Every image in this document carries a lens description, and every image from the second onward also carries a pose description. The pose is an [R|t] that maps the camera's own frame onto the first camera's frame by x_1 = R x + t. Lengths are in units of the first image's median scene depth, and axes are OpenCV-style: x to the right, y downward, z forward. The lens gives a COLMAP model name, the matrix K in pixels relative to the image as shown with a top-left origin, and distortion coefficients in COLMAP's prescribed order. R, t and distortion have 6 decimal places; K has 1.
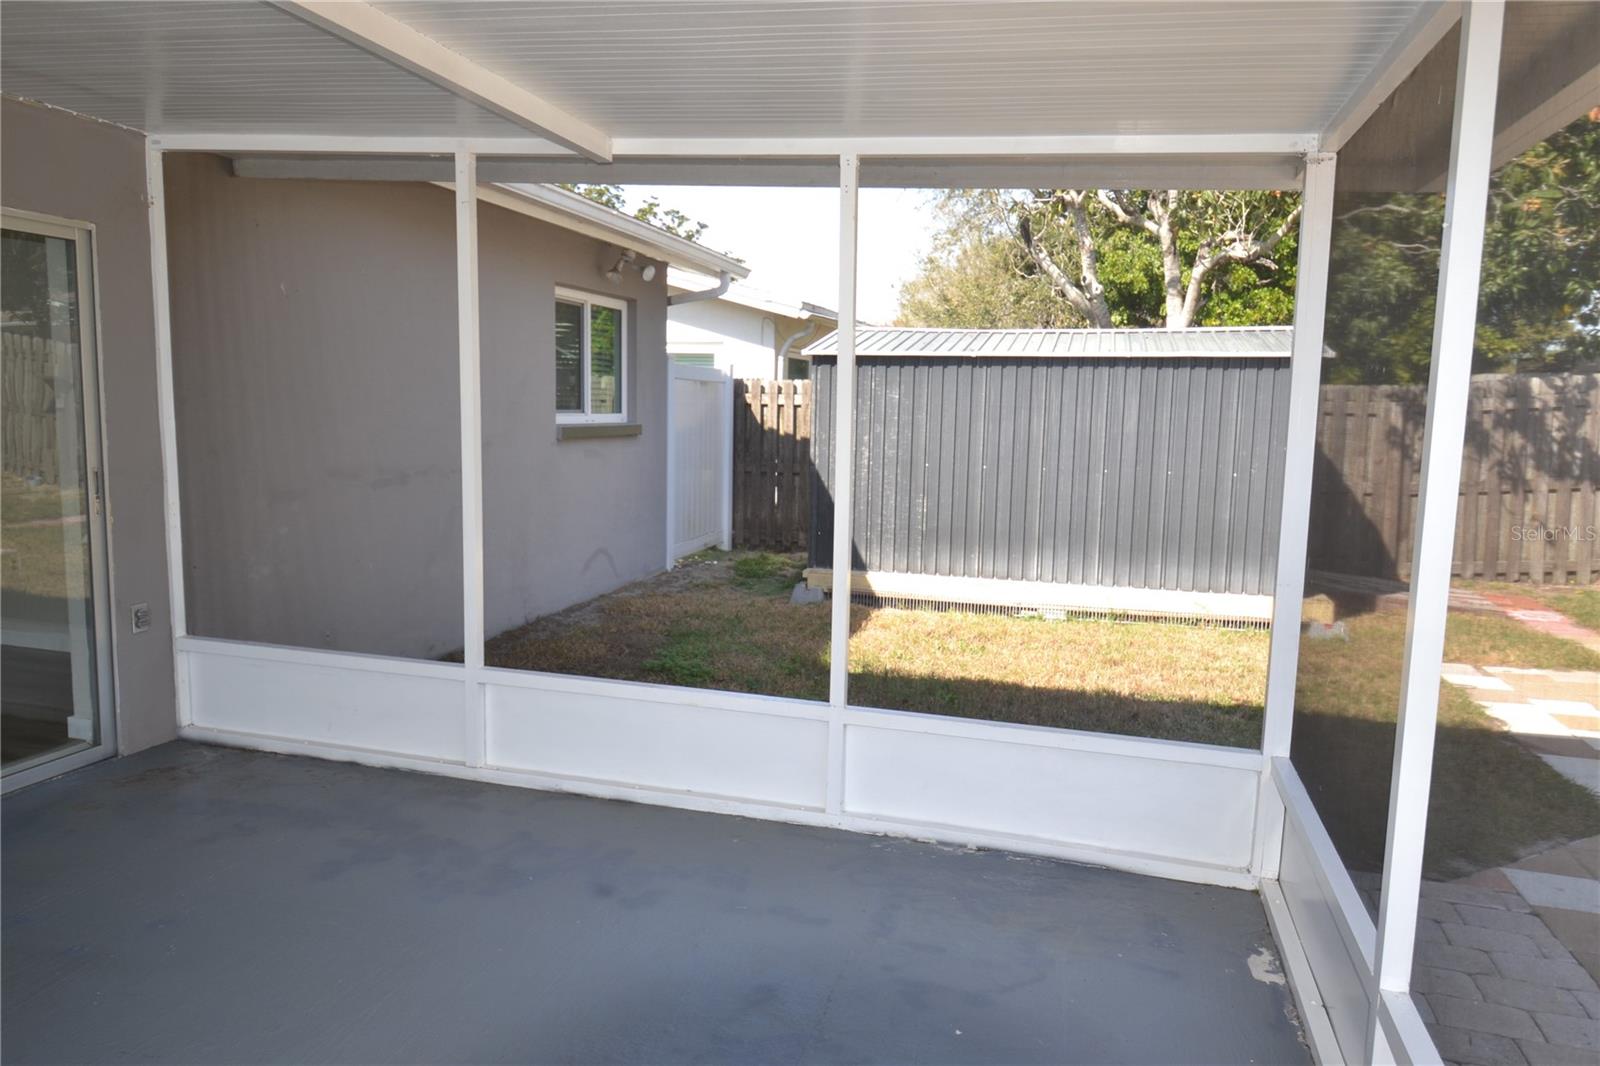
lens RADIAL K [[1073.3, 0, 796.2], [0, 1073.3, 528.7], [0, 0, 1]] dist [0.046948, -0.058327]
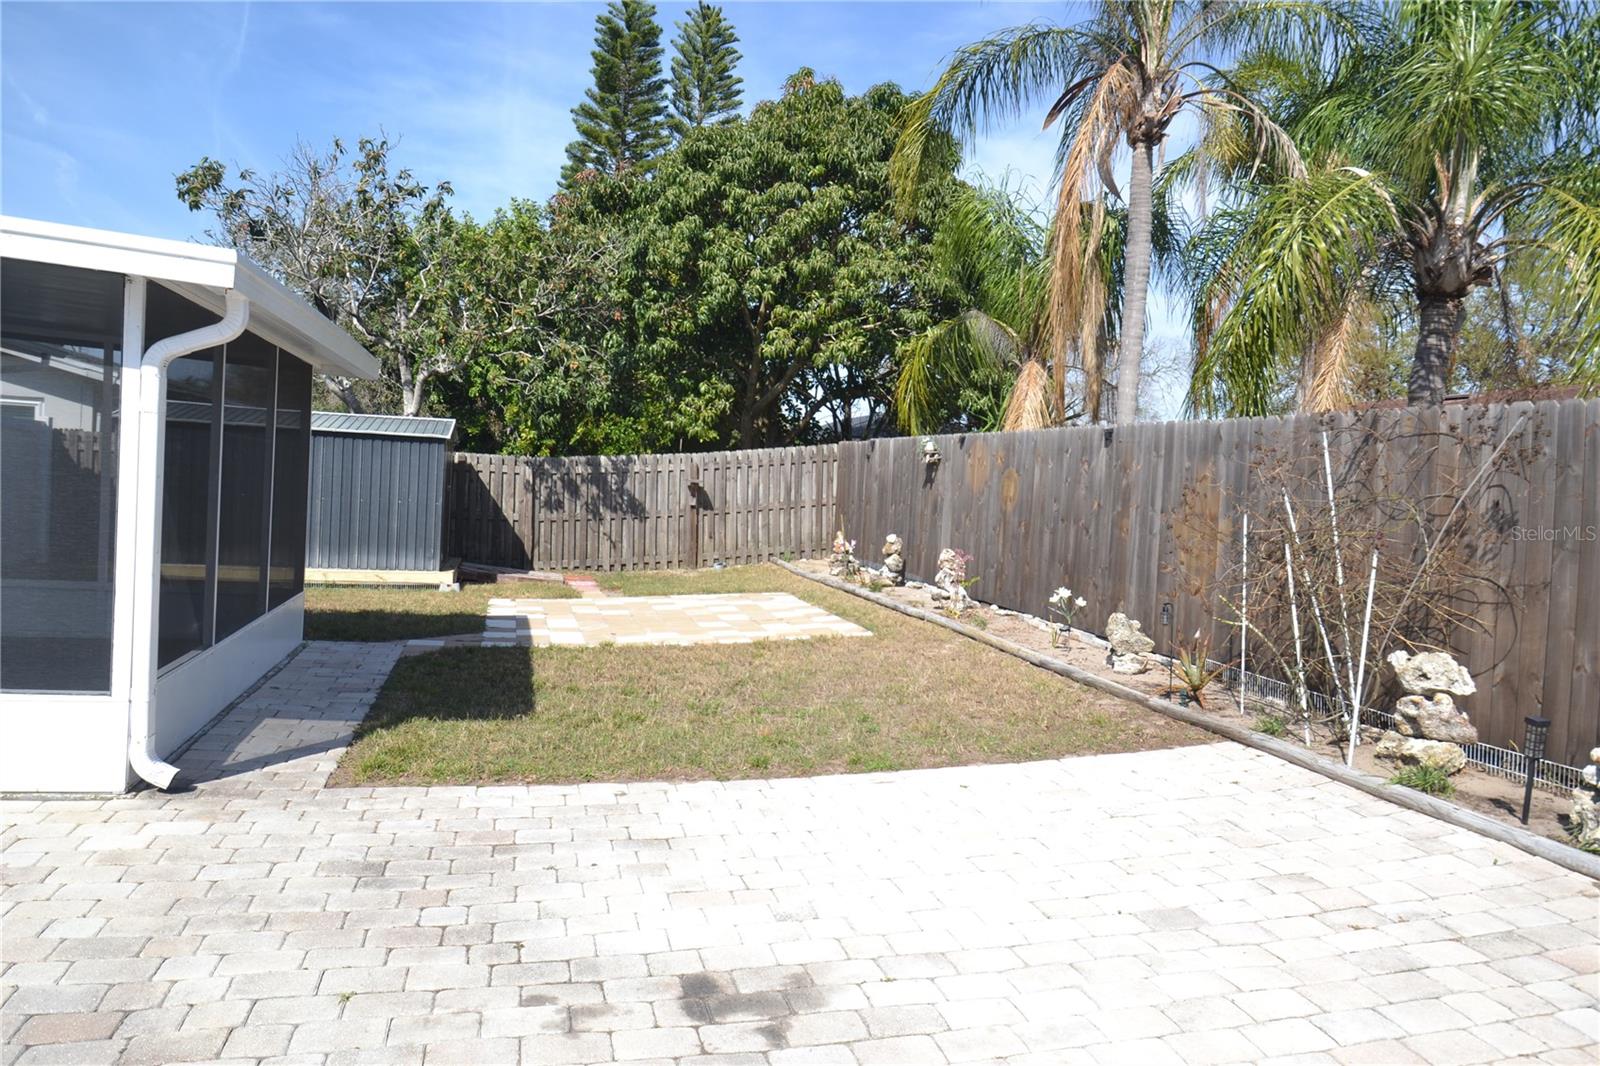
lens RADIAL K [[1073.3, 0, 796.2], [0, 1073.3, 528.7], [0, 0, 1]] dist [0.046948, -0.058327]
pose [[0.857555, 0.008654, 0.514320, 0.047314], [0.022739, 0.998243, -0.054711, 0.083647], [-0.513890, 0.058613, 0.855852, -0.662339]]
